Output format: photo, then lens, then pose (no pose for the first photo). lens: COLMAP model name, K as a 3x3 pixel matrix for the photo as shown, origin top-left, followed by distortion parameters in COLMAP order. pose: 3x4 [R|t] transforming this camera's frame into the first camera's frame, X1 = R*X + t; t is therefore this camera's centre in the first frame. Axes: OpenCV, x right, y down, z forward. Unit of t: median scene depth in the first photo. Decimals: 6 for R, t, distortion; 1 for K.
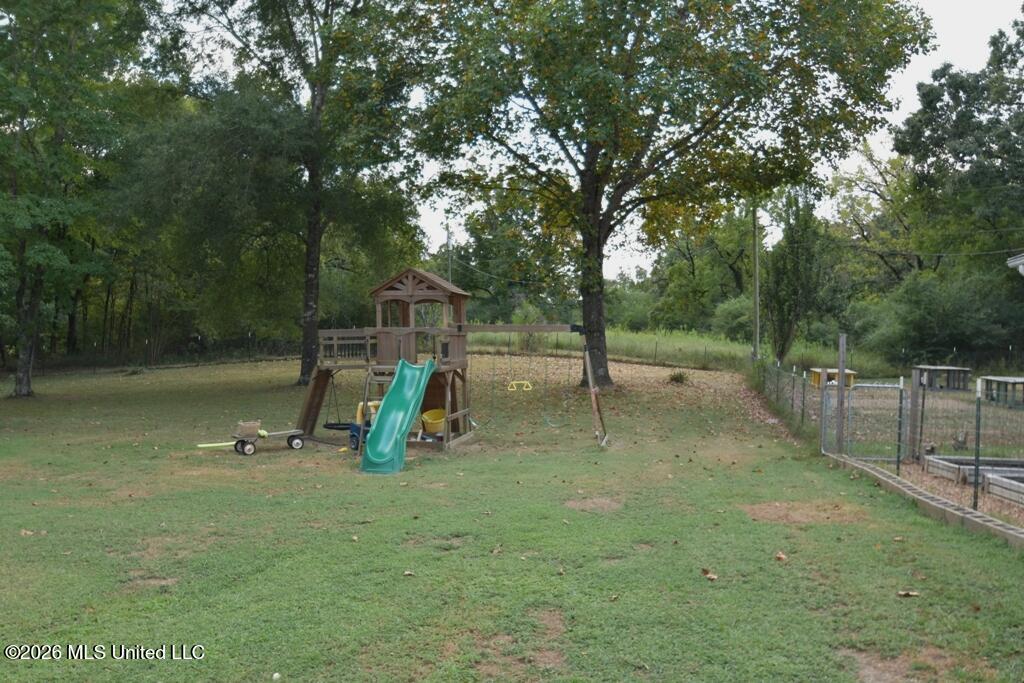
lens RADIAL K [[828.2, 0, 515.0], [0, 828.2, 343.8], [0, 0, 1]] dist [0.004317, 0.004289]
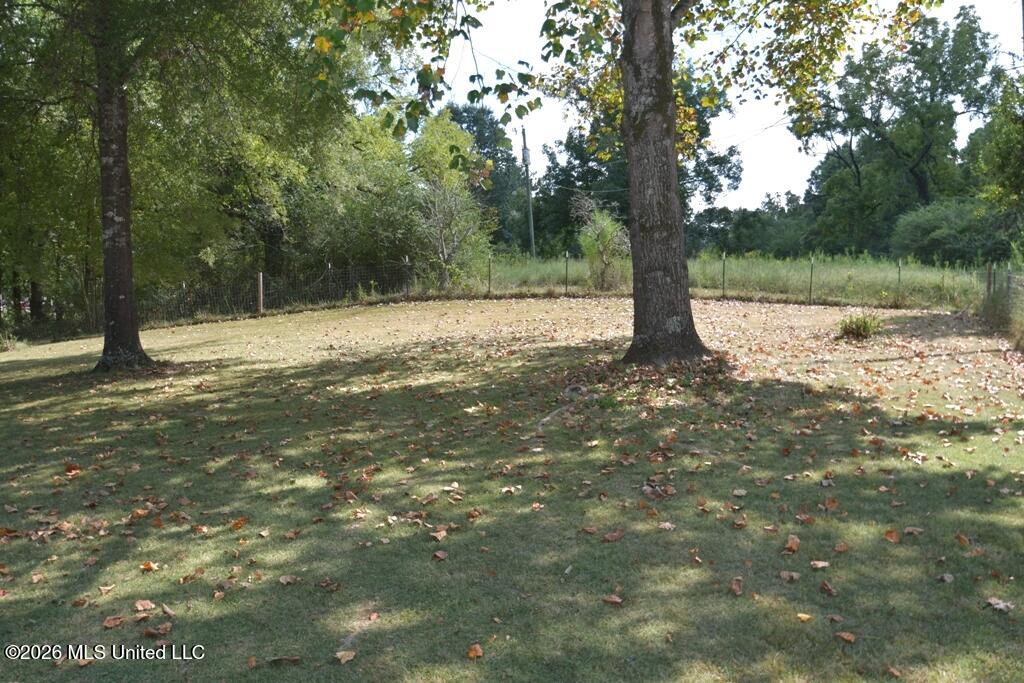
lens RADIAL K [[828.2, 0, 508.7], [0, 828.2, 345.4], [0, 0, 1]] dist [0.004317, 0.004289]
pose [[0.982708, -0.030659, -0.182608, 0.038124], [0.042991, 0.997026, 0.063962, 0.004596], [0.180104, -0.070707, 0.981103, 0.222336]]
